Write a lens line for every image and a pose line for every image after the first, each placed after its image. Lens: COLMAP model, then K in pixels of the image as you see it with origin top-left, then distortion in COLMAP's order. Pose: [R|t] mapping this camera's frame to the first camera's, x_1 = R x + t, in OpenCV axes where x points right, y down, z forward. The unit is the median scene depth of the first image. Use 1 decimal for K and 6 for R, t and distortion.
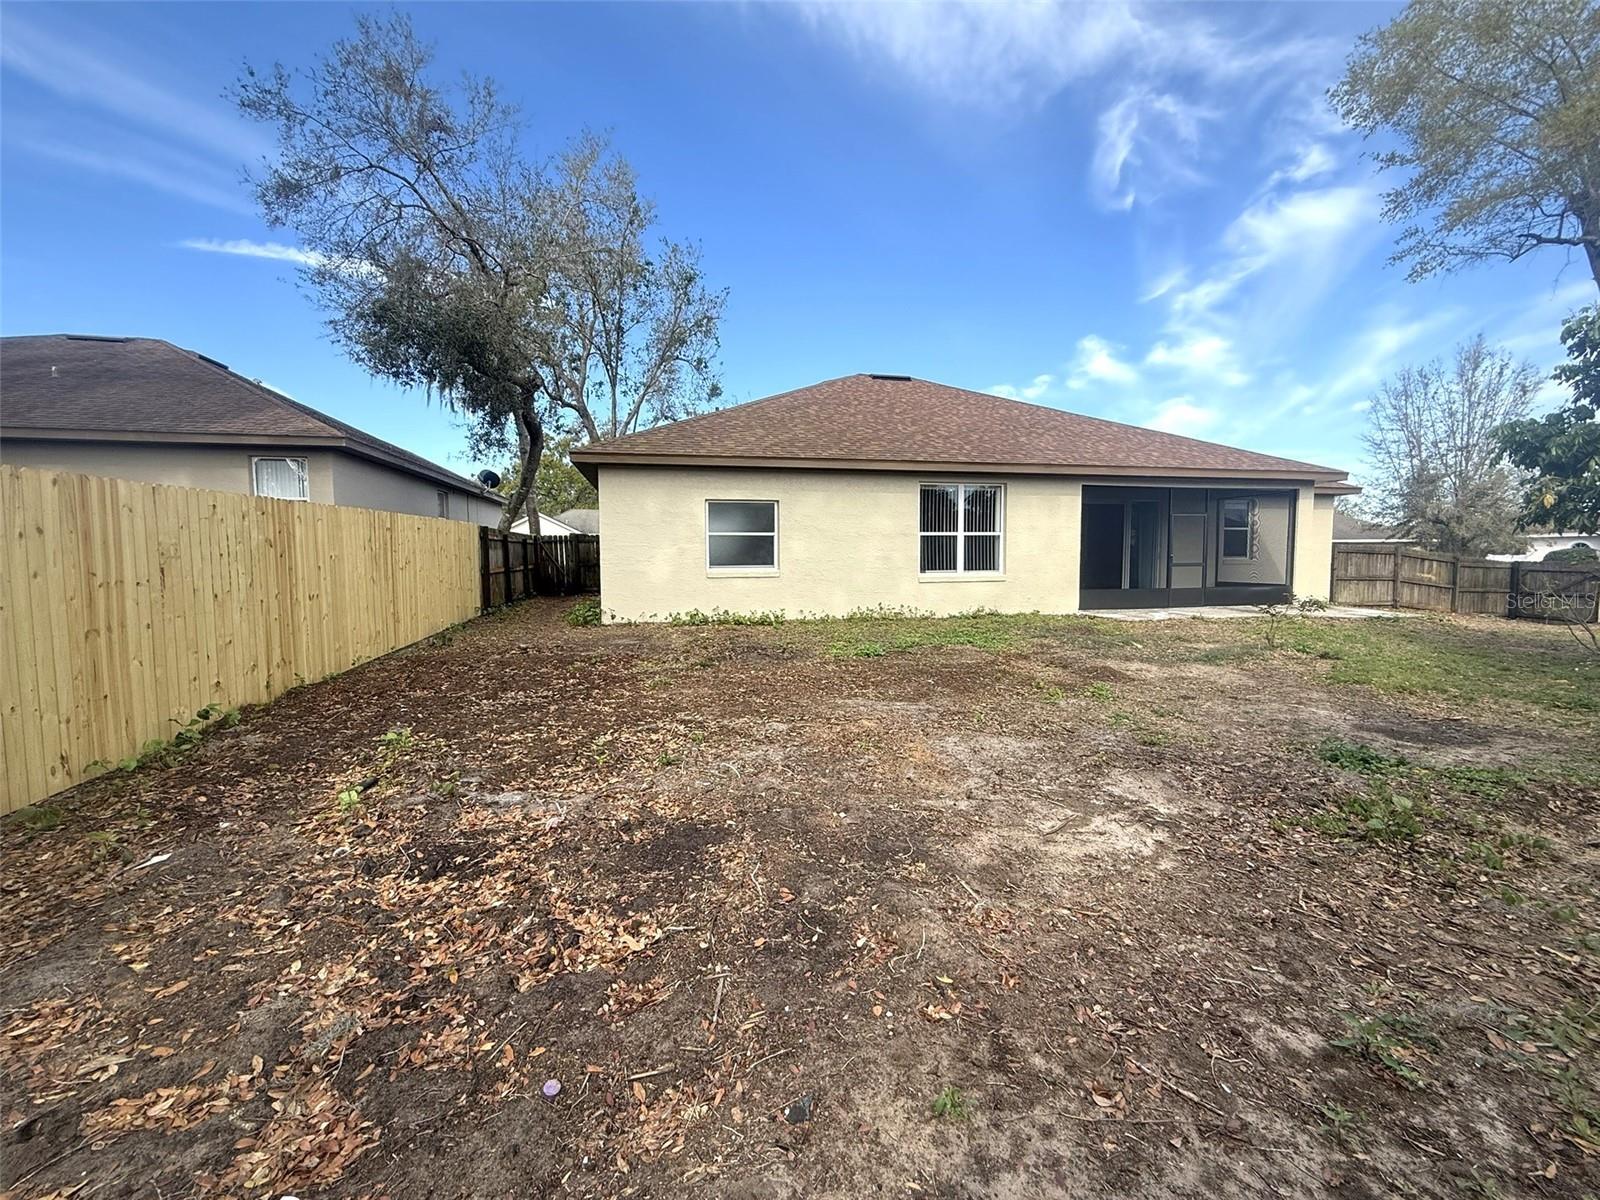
lens RADIAL K [[644.9, 0, 793.0], [0, 644.9, 597.3], [0, 0, 1]] dist [-0.000443, 0.000461]
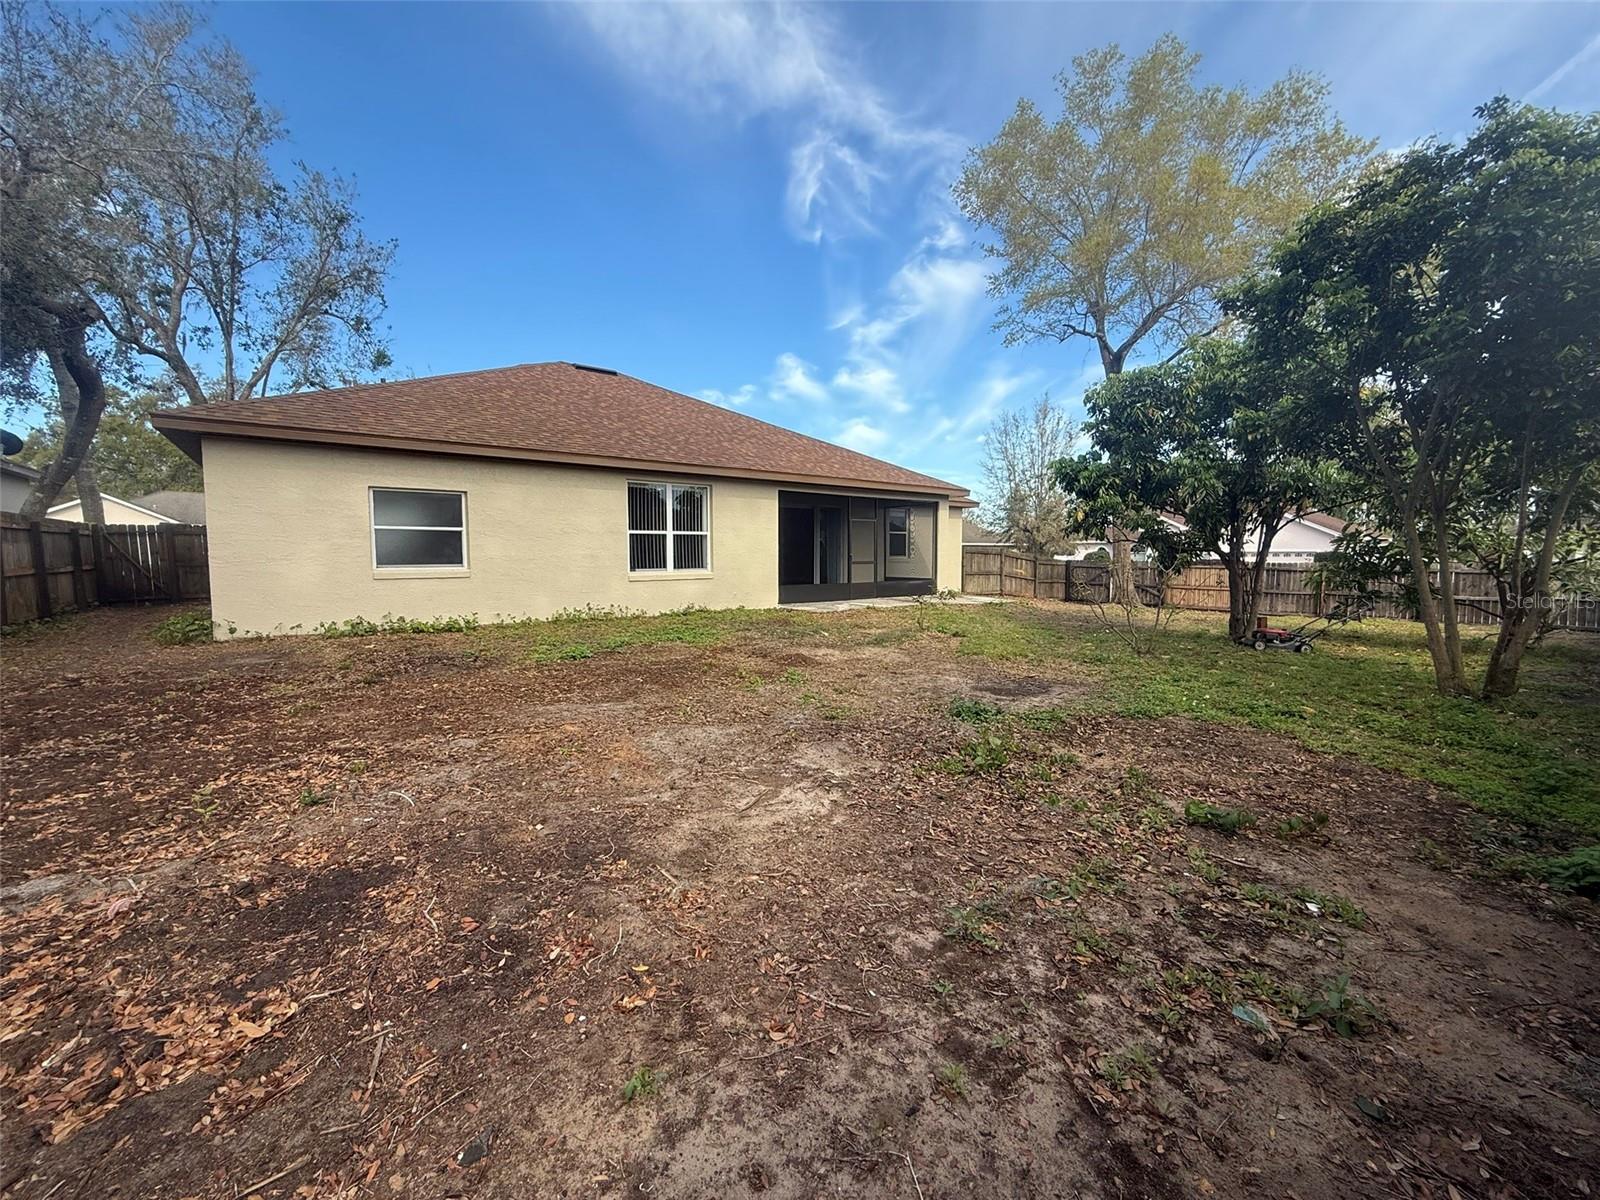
lens RADIAL K [[644.9, 0, 801.6], [0, 644.9, 598.1], [0, 0, 1]] dist [-0.000443, 0.000461]
pose [[0.901723, -0.025252, 0.431576, 0.015242], [0.023951, 0.999677, 0.008448, 0.002489], [-0.431650, 0.002719, 0.902037, -0.011022]]
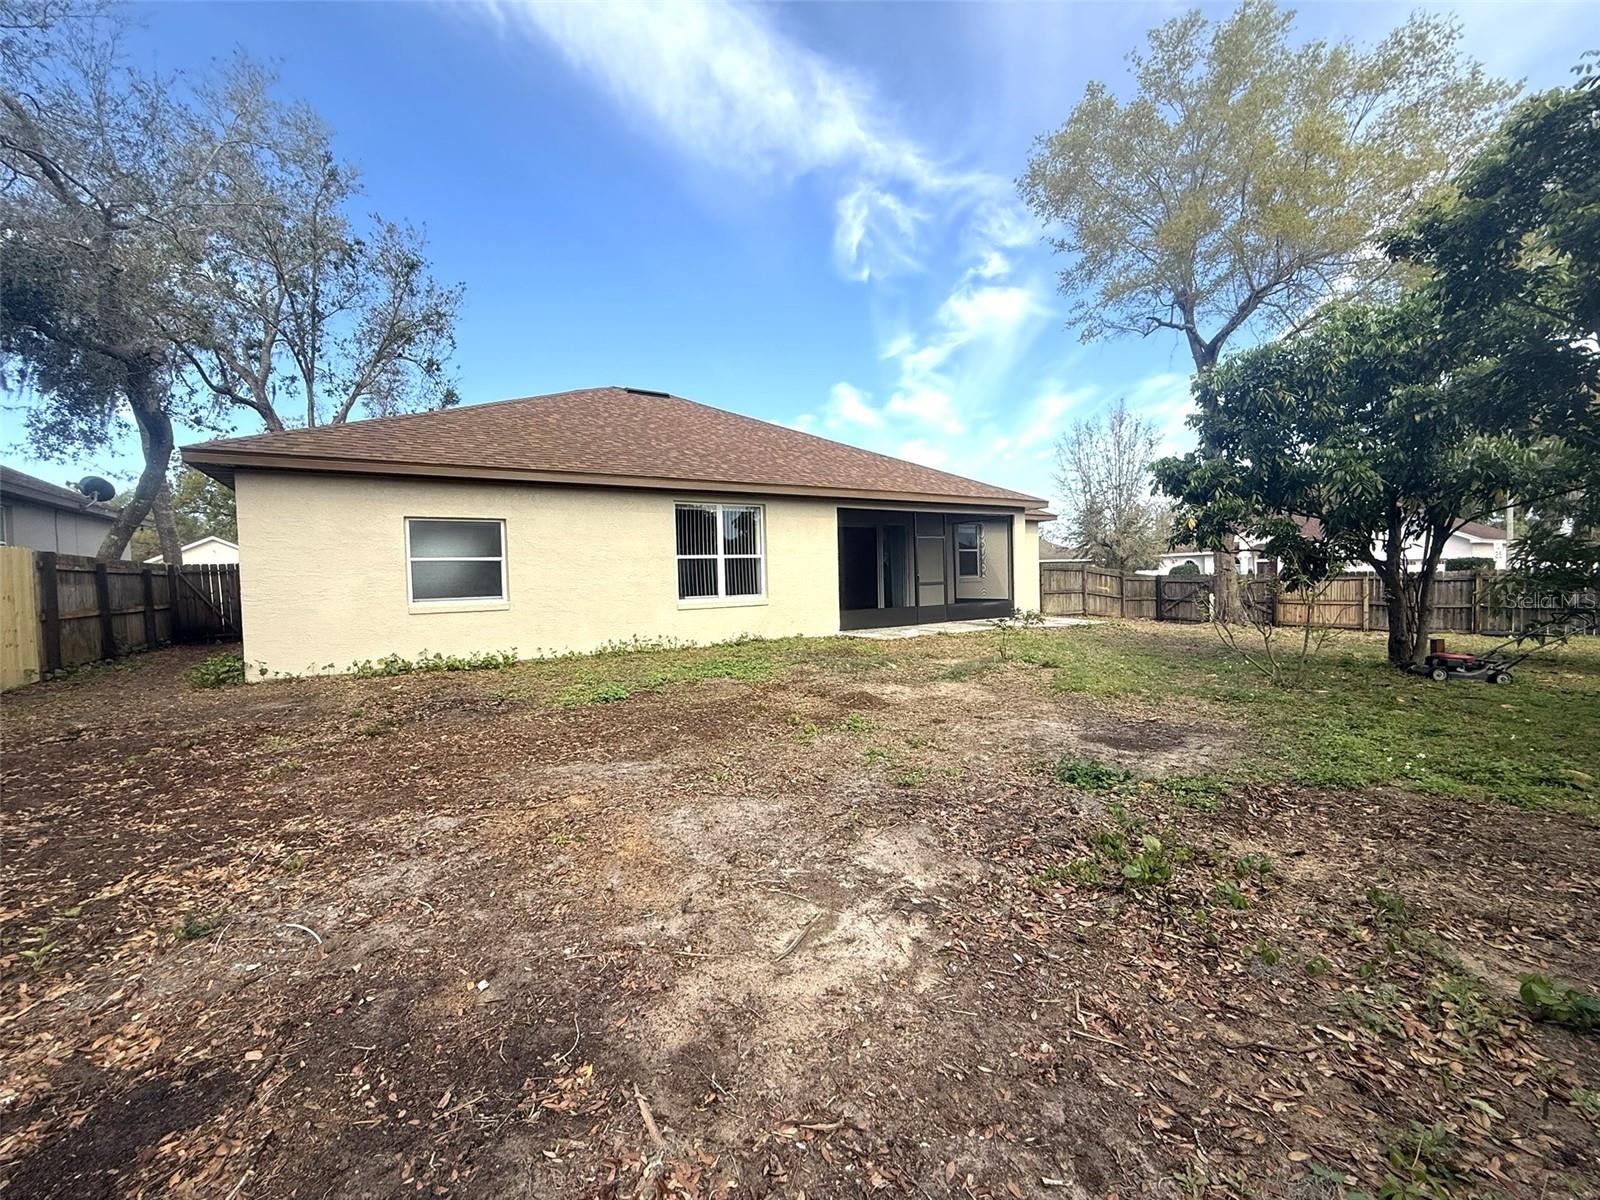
lens RADIAL K [[644.9, 0, 795.3], [0, 644.9, 597.6], [0, 0, 1]] dist [-0.000443, 0.000461]
pose [[0.942566, -0.030098, 0.332661, 0.106250], [0.042887, 0.998594, -0.031166, -0.009997], [-0.331256, 0.043643, 0.942531, 0.172070]]
